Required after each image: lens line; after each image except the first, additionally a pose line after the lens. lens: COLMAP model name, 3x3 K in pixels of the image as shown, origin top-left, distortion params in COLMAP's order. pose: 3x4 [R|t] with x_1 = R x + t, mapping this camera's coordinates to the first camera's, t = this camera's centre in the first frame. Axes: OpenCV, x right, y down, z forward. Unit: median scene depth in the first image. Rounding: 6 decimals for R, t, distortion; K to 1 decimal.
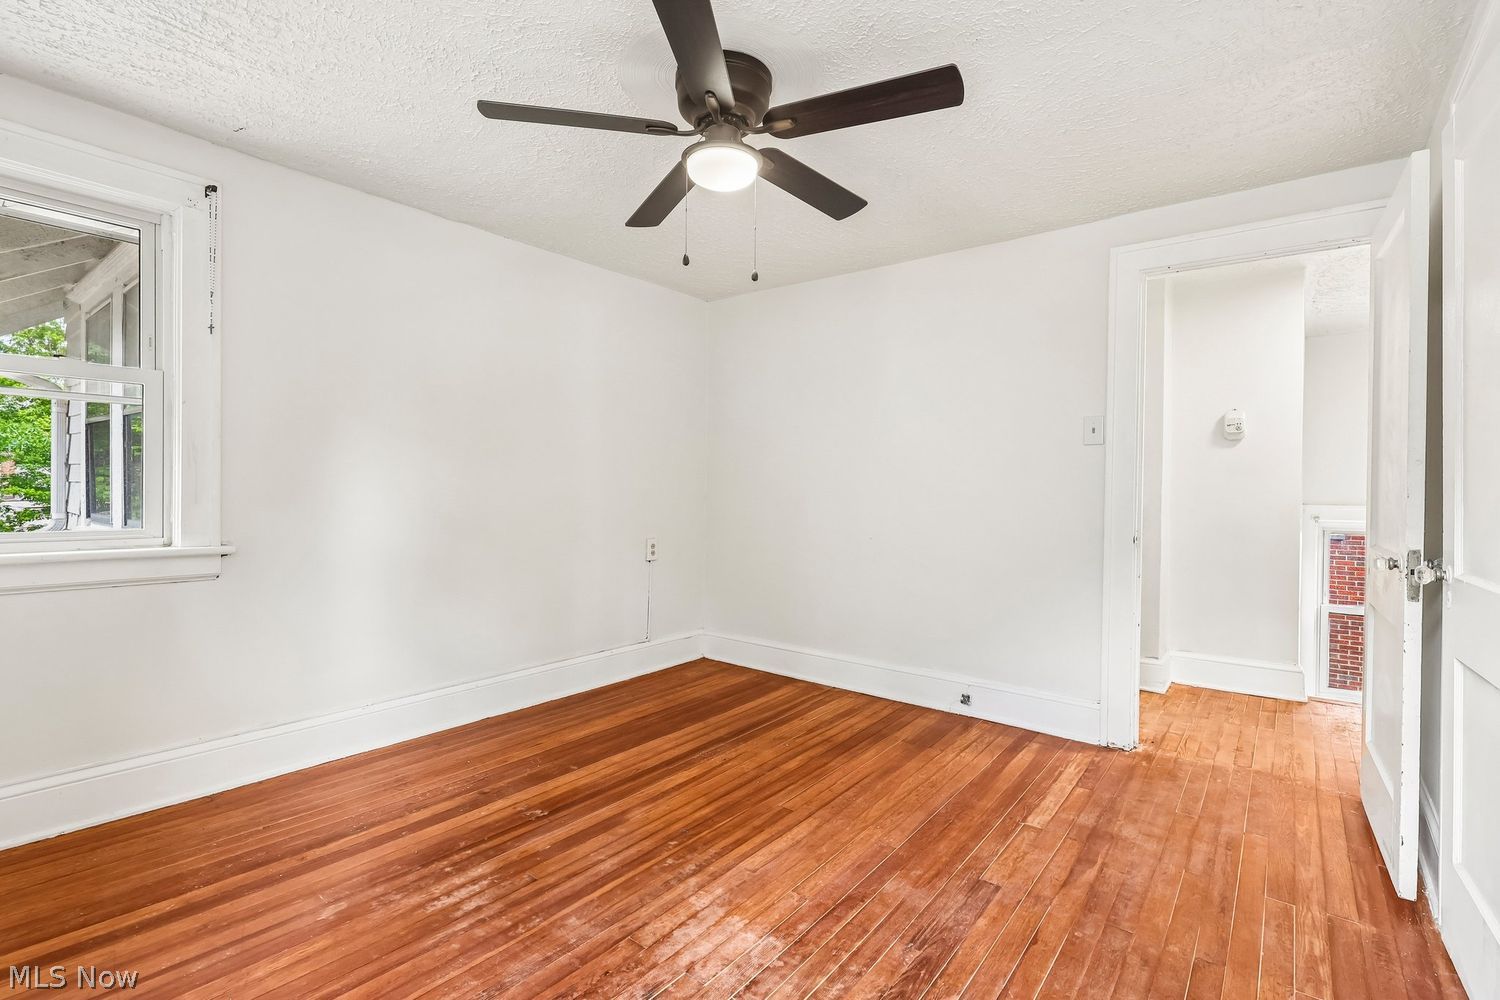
lens RADIAL K [[692.0, 0, 740.7], [0, 692.0, 493.5], [0, 0, 1]] dist [-0.008724, 0.001670]
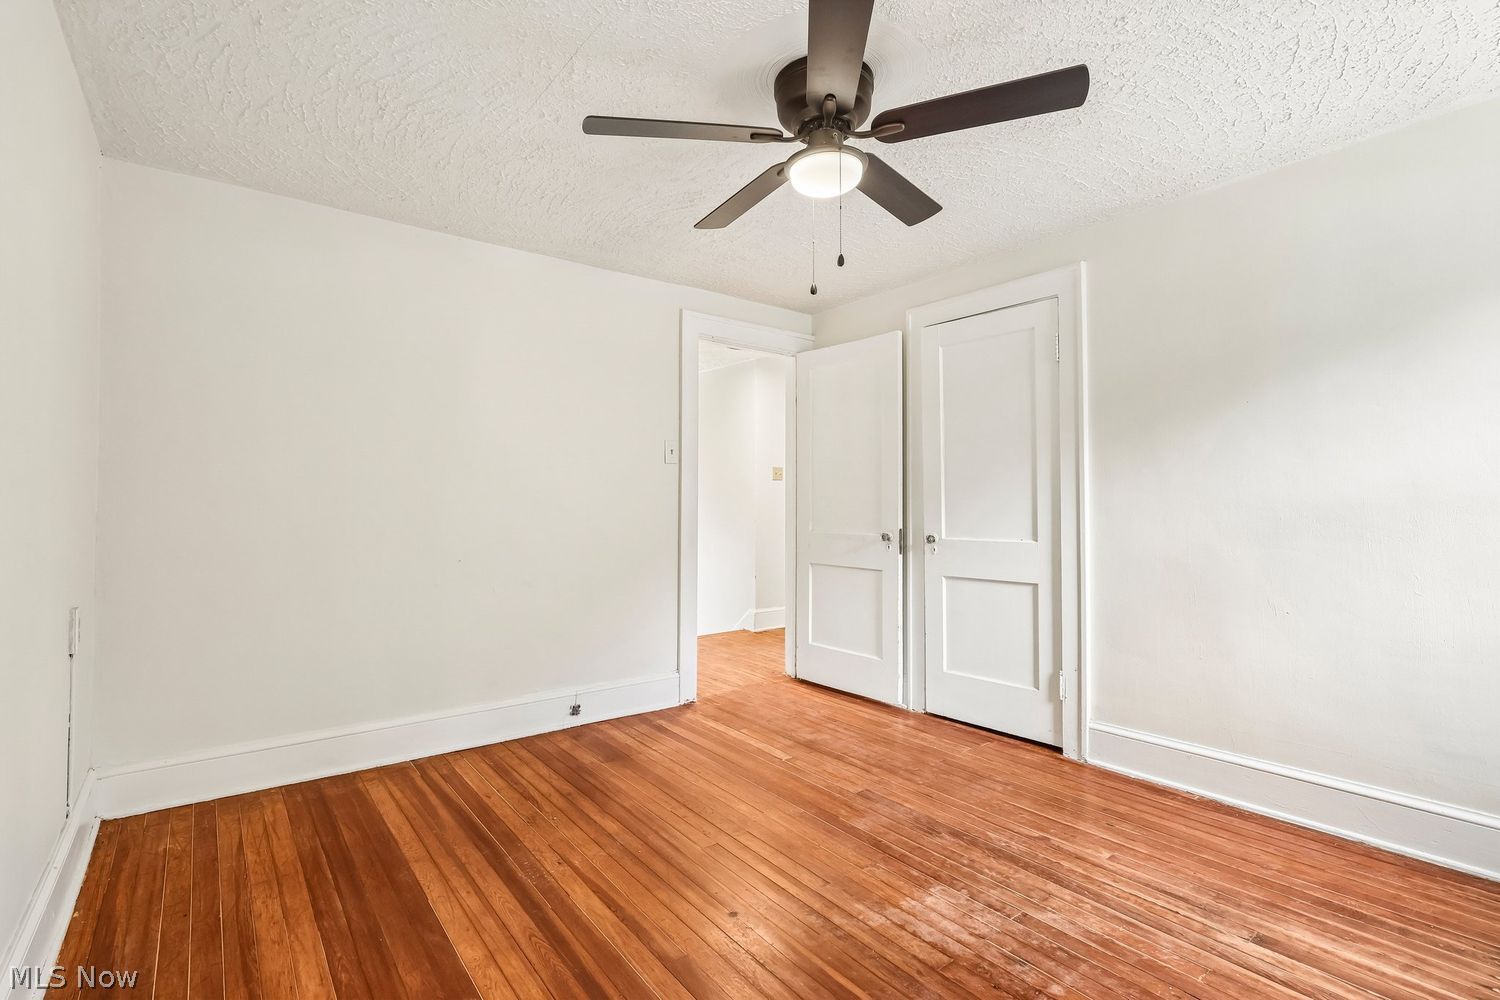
lens RADIAL K [[692.0, 0, 740.7], [0, 692.0, 493.5], [0, 0, 1]] dist [-0.008724, 0.001670]
pose [[0.240491, 0.001664, 0.970650, -0.793869], [0.011292, 0.999926, -0.004512, -0.011800], [-0.970586, 0.012046, 0.240454, 0.704388]]
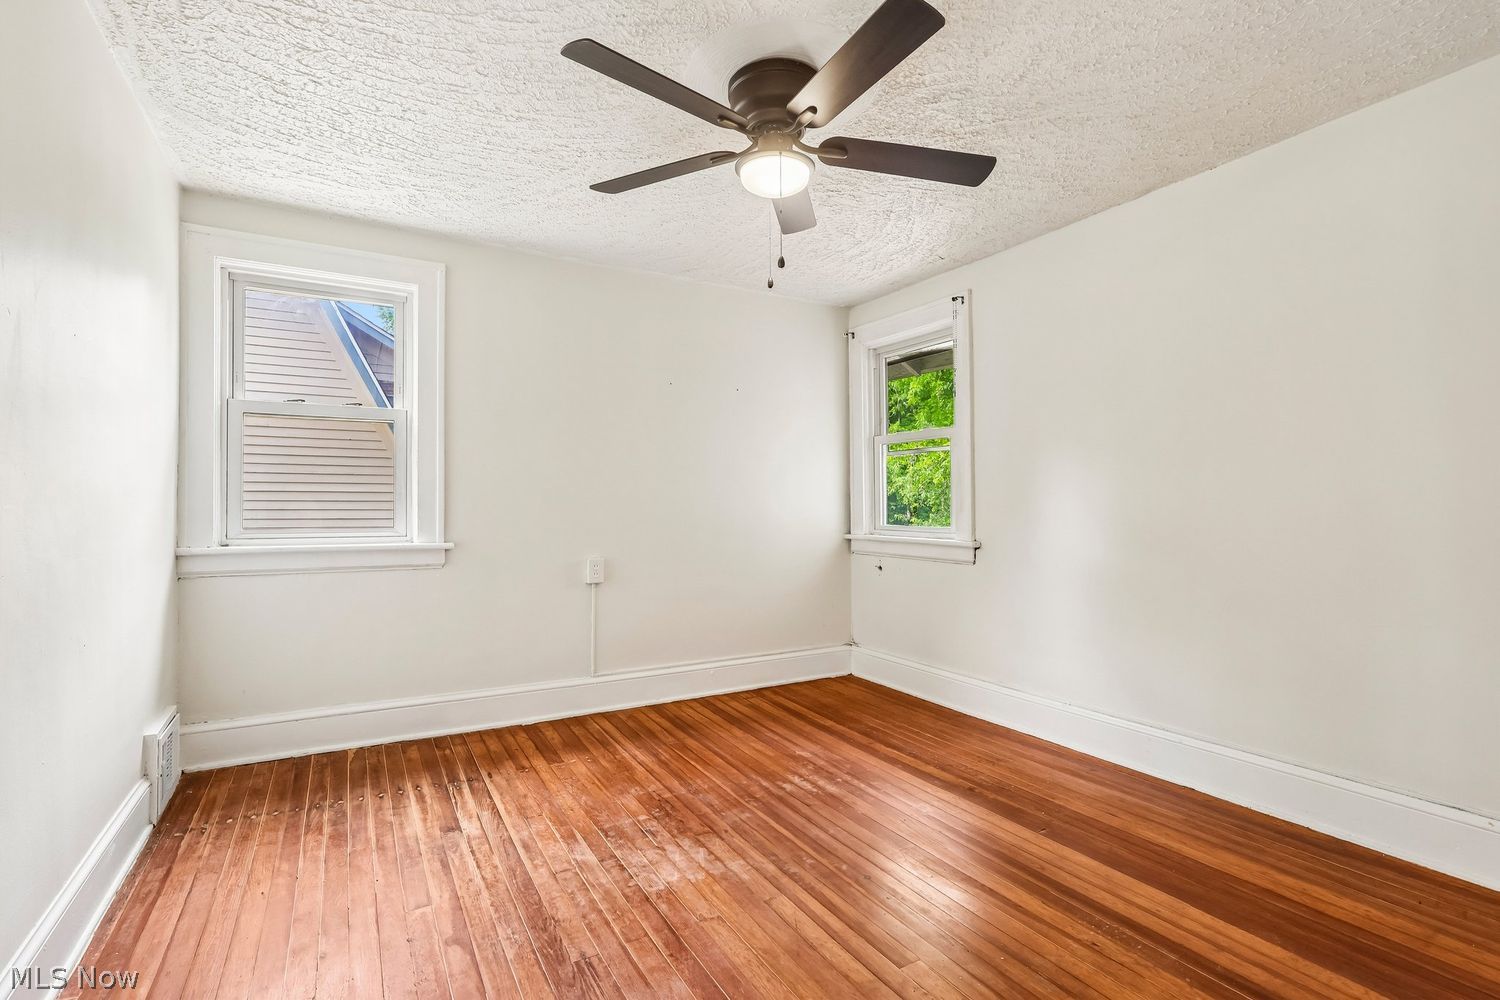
lens RADIAL K [[692.0, 0, 740.7], [0, 692.0, 493.5], [0, 0, 1]] dist [-0.008724, 0.001670]
pose [[-0.366583, -0.028998, -0.929933, 0.731363], [-0.013352, 0.999575, -0.025906, 0.020059], [0.930290, 0.002920, -0.366814, 1.051771]]
